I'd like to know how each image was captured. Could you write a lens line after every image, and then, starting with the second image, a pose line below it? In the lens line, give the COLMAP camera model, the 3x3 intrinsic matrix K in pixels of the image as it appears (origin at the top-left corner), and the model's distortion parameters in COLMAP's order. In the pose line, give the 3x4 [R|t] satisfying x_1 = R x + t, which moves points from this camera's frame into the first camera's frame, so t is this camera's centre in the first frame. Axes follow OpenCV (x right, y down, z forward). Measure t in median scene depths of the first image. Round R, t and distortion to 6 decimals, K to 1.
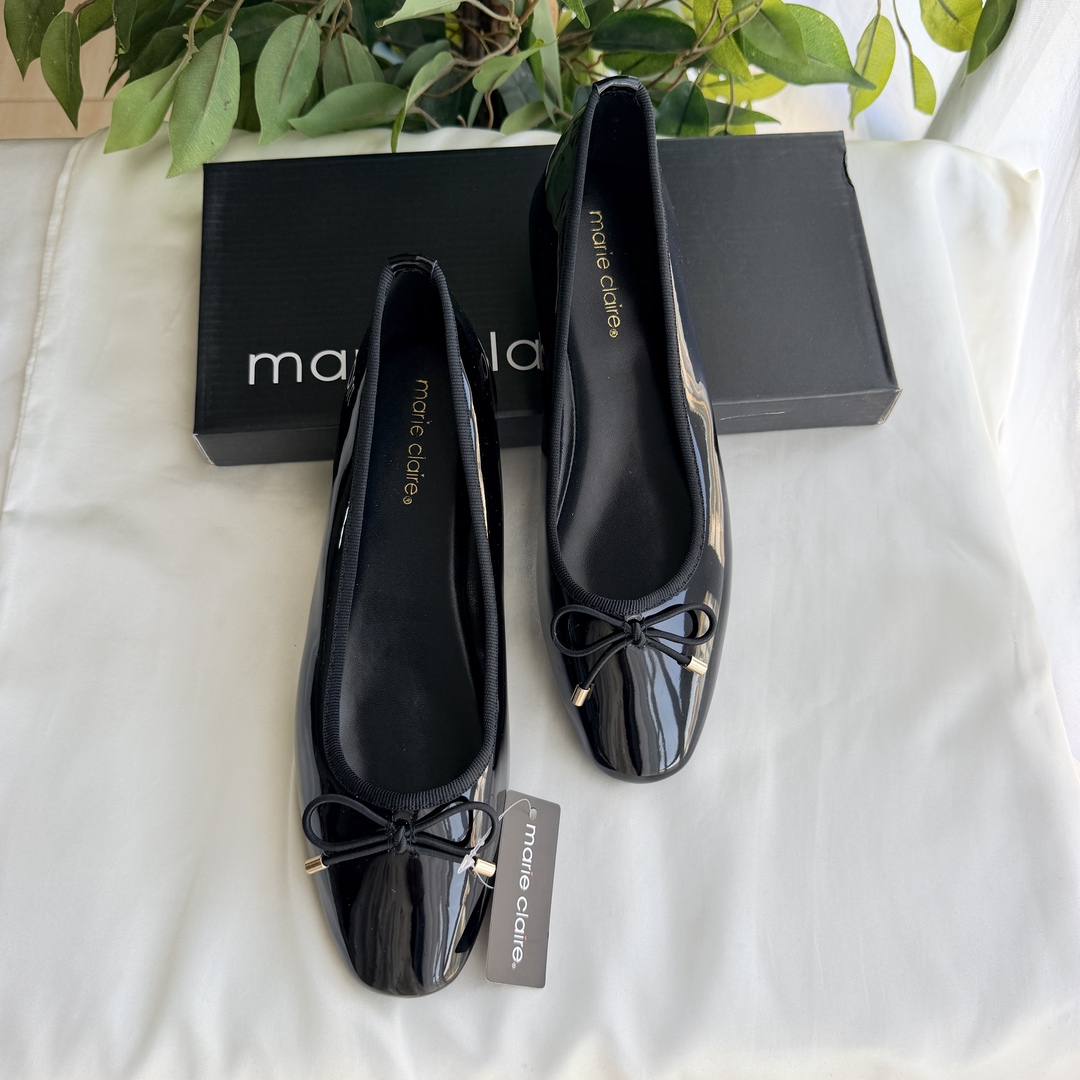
lens RADIAL K [[1074.6, 0, 540.9], [0, 1074.6, 546.5], [0, 0, 1]] dist [-0.028036, 0.000000]
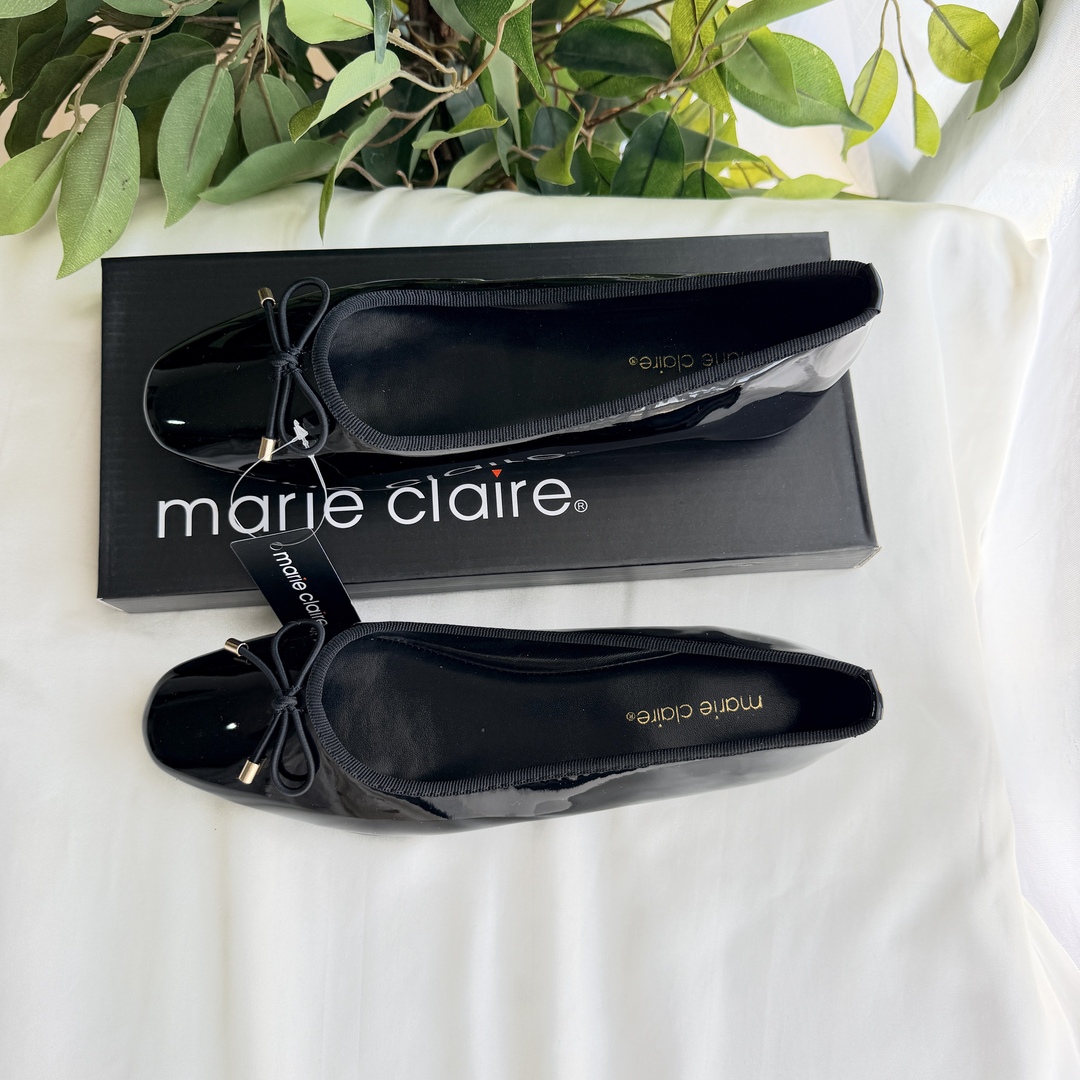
lens RADIAL K [[1074.6, 0, 546.3], [0, 1074.6, 559.3], [0, 0, 1]] dist [-0.028036, 0.000000]
pose [[0.999504, 0.008791, 0.030232, 0.021038], [-0.013185, 0.988843, 0.148378, -0.227166], [-0.028591, -0.148703, 0.988469, 0.085273]]
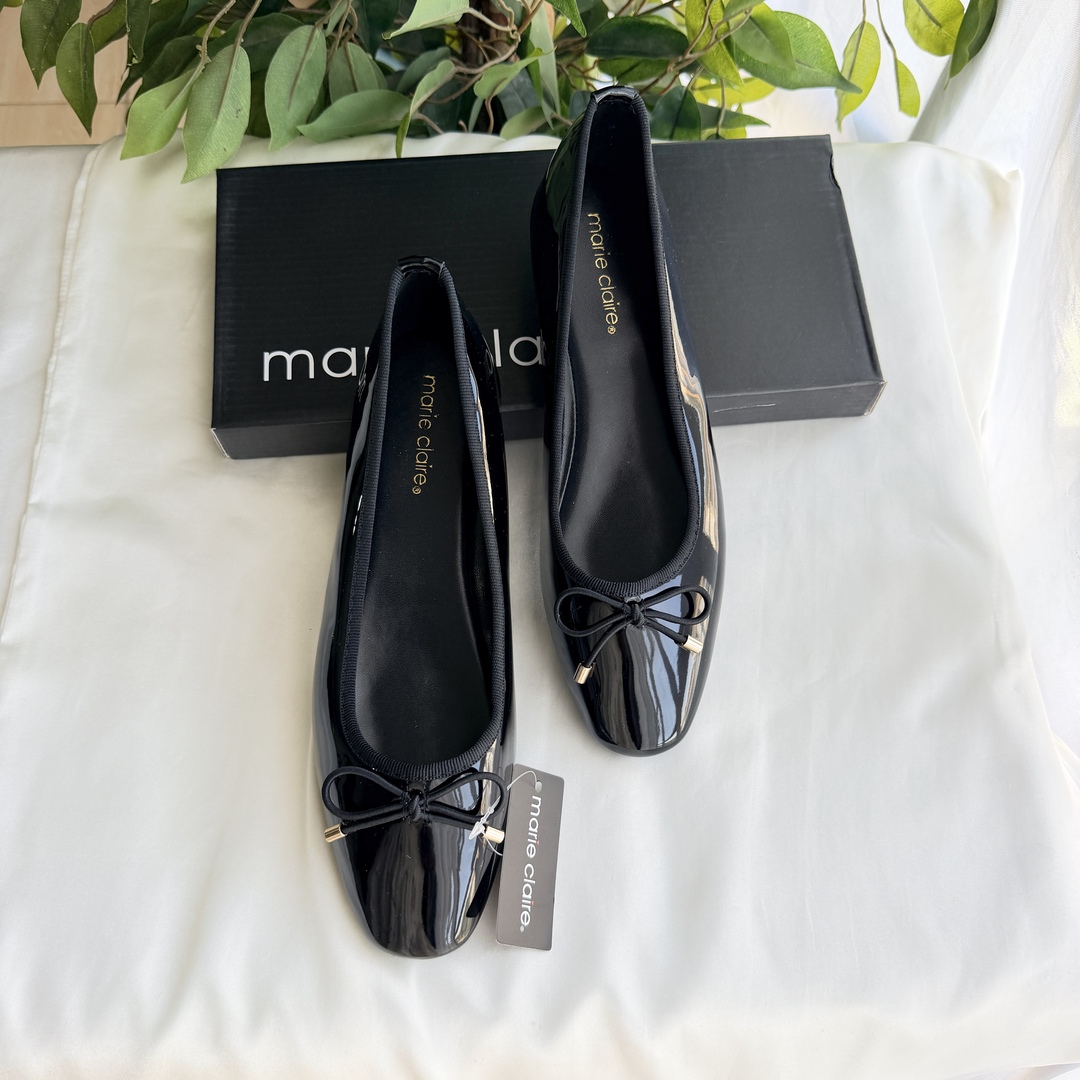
lens RADIAL K [[1074.6, 0, 539.1], [0, 1074.6, 545.9], [0, 0, 1]] dist [-0.028036, 0.000000]
pose [[0.999973, -0.006496, 0.003318, -0.006574], [0.006490, 0.999977, 0.001788, 0.008333], [-0.003330, -0.001767, 0.999993, -0.040544]]
